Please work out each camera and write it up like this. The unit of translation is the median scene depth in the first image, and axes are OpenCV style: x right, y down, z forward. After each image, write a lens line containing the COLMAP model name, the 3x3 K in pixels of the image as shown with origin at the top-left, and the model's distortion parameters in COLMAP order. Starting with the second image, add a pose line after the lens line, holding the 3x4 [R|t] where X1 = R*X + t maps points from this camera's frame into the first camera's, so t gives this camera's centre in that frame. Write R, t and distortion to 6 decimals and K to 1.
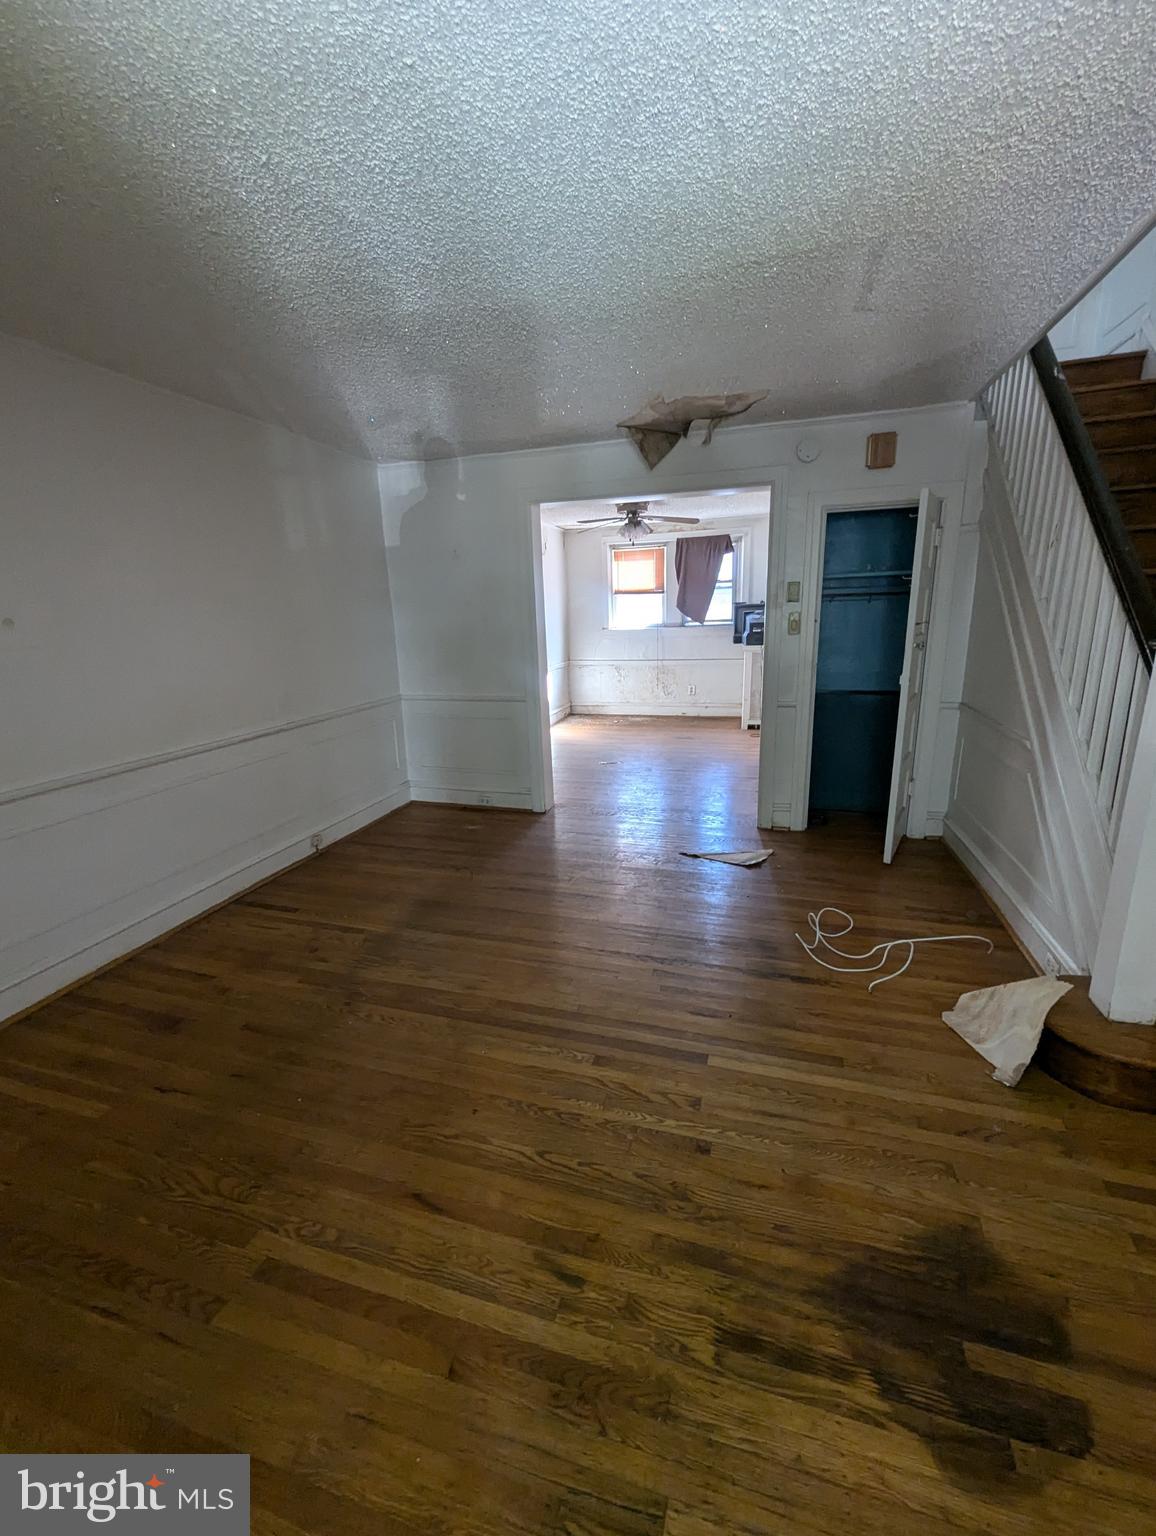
lens RADIAL K [[630.6, 0, 572.5], [0, 630.6, 770.9], [0, 0, 1]] dist [0.000972, 0.000538]
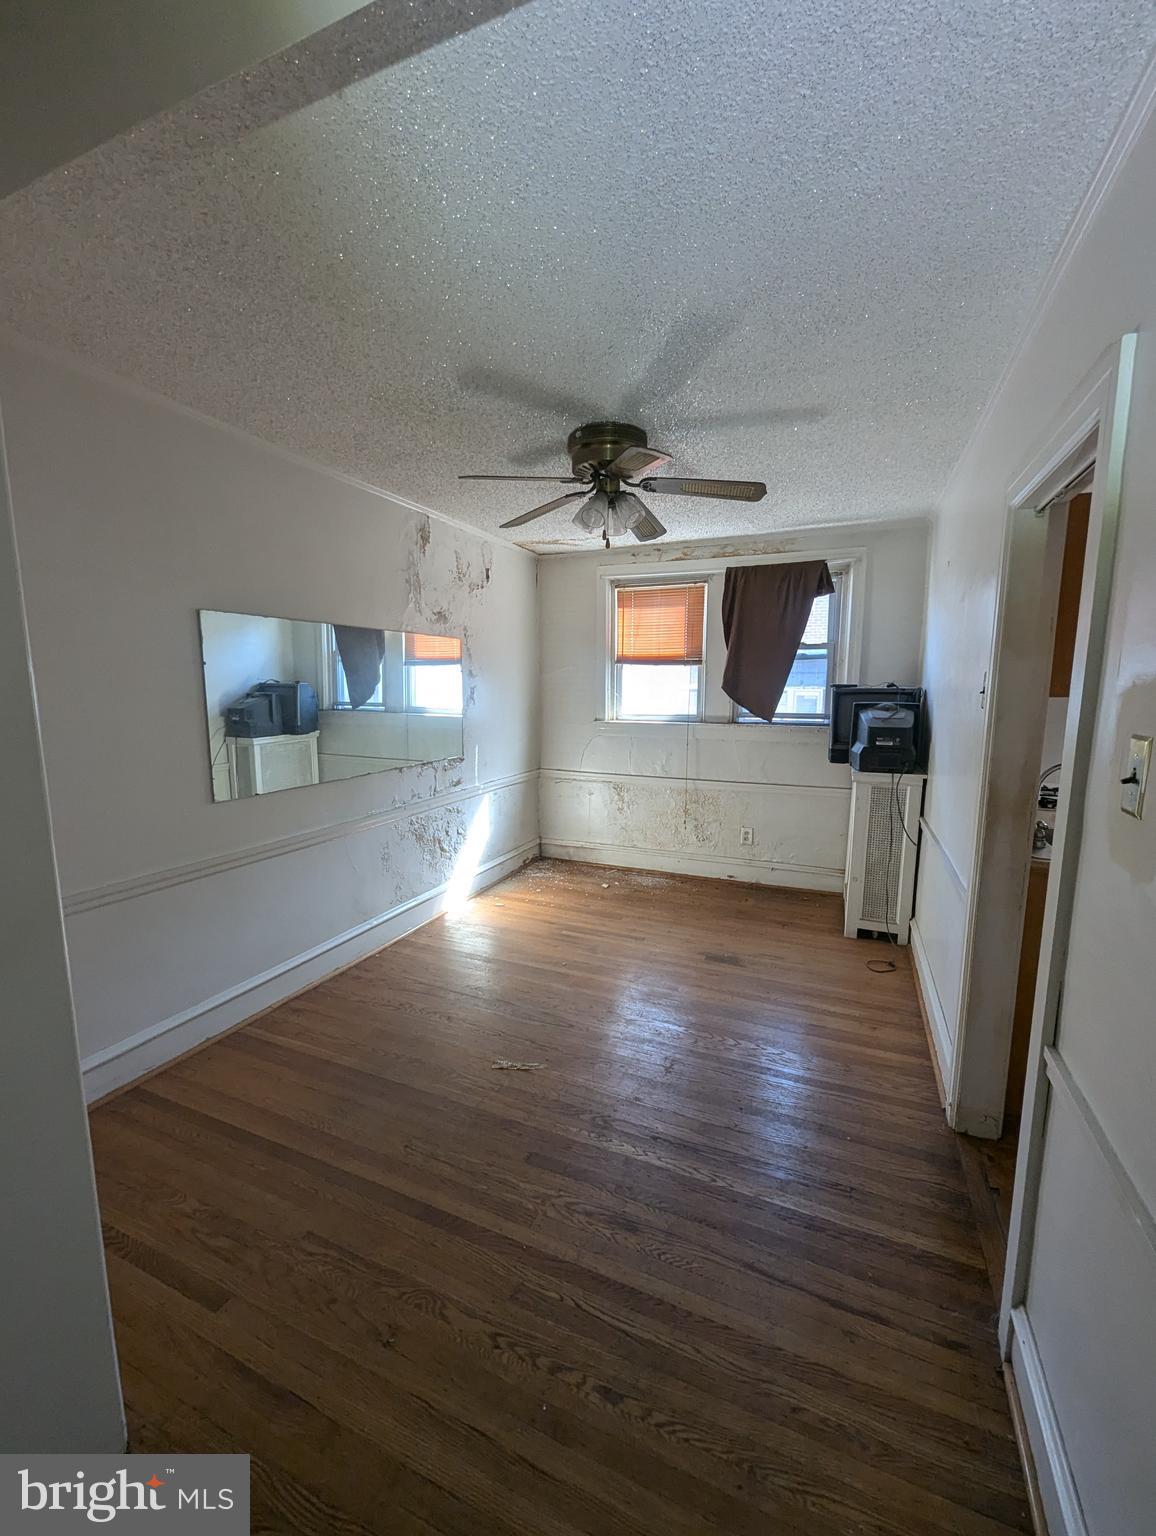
lens RADIAL K [[630.6, 0, 567.1], [0, 630.6, 775.2], [0, 0, 1]] dist [0.000972, 0.000538]
pose [[0.992742, 0.049642, -0.109539, 0.093821], [-0.060728, 0.993101, -0.100312, -0.120596], [0.103804, 0.106236, 0.988908, 0.445878]]
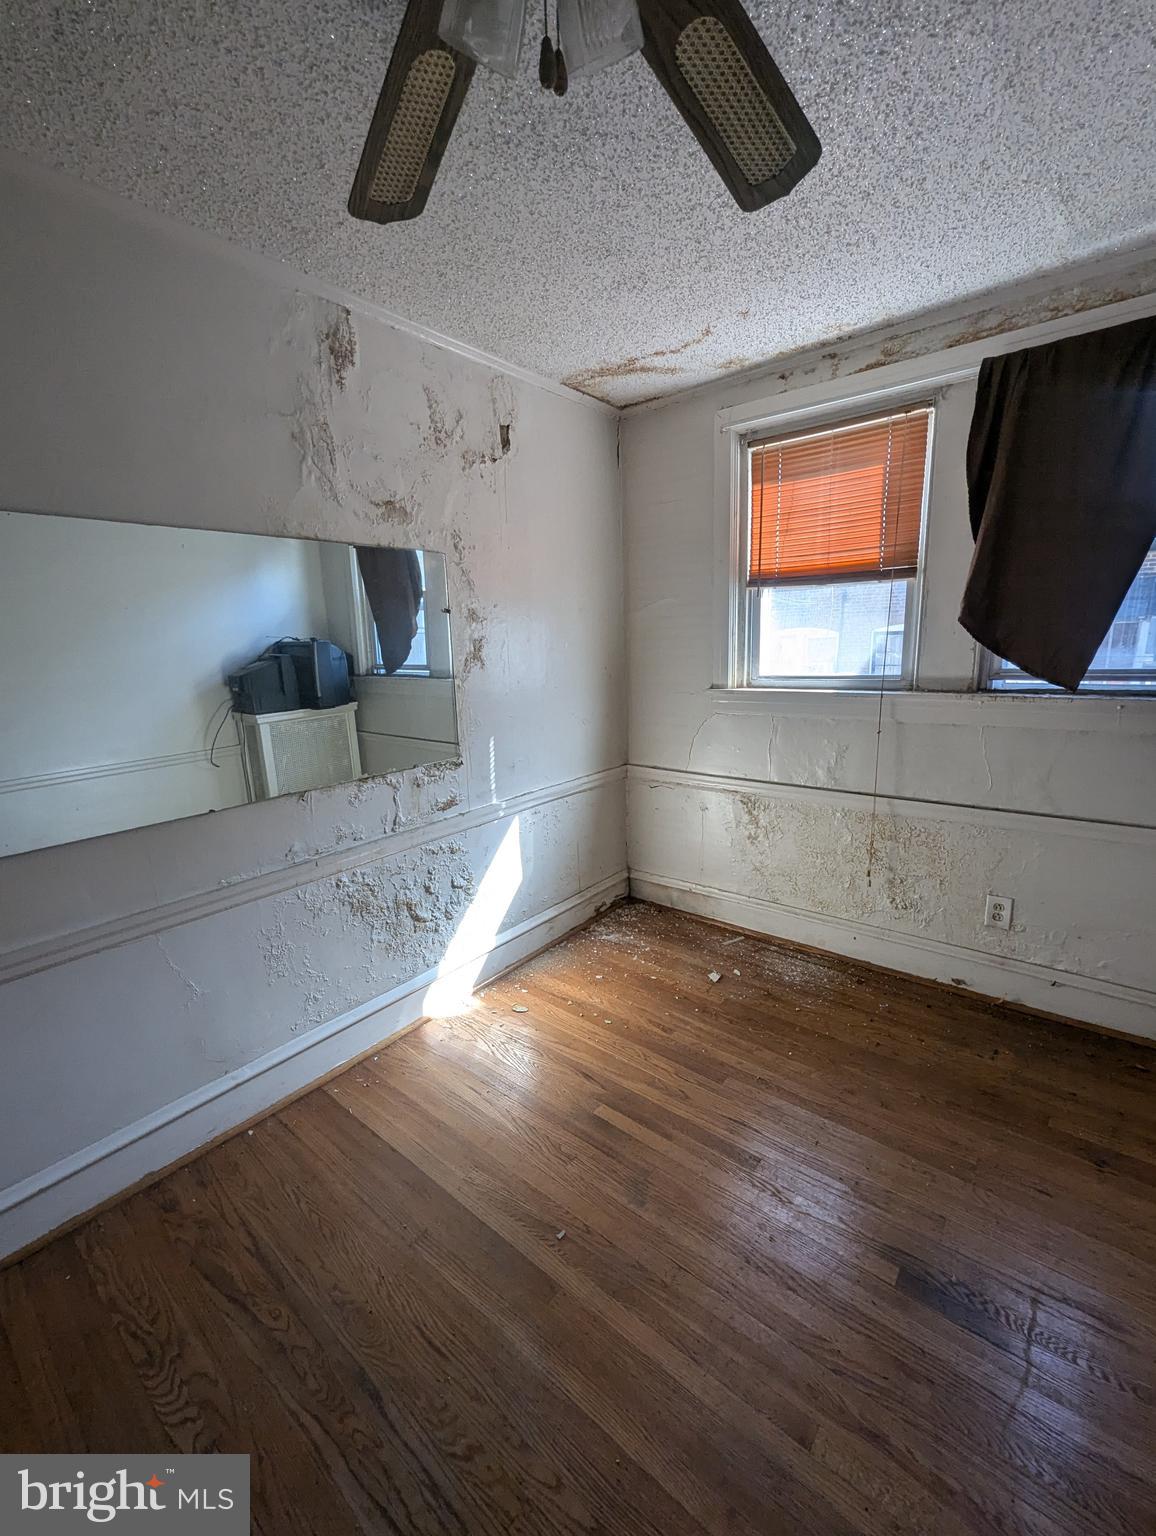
lens RADIAL K [[630.6, 0, 575.8], [0, 630.6, 773.1], [0, 0, 1]] dist [0.000972, 0.000538]
pose [[0.926803, 0.078027, -0.367354, 0.116150], [-0.085918, 0.996289, -0.005148, -0.179328], [0.365589, 0.036334, 0.930067, 0.687110]]
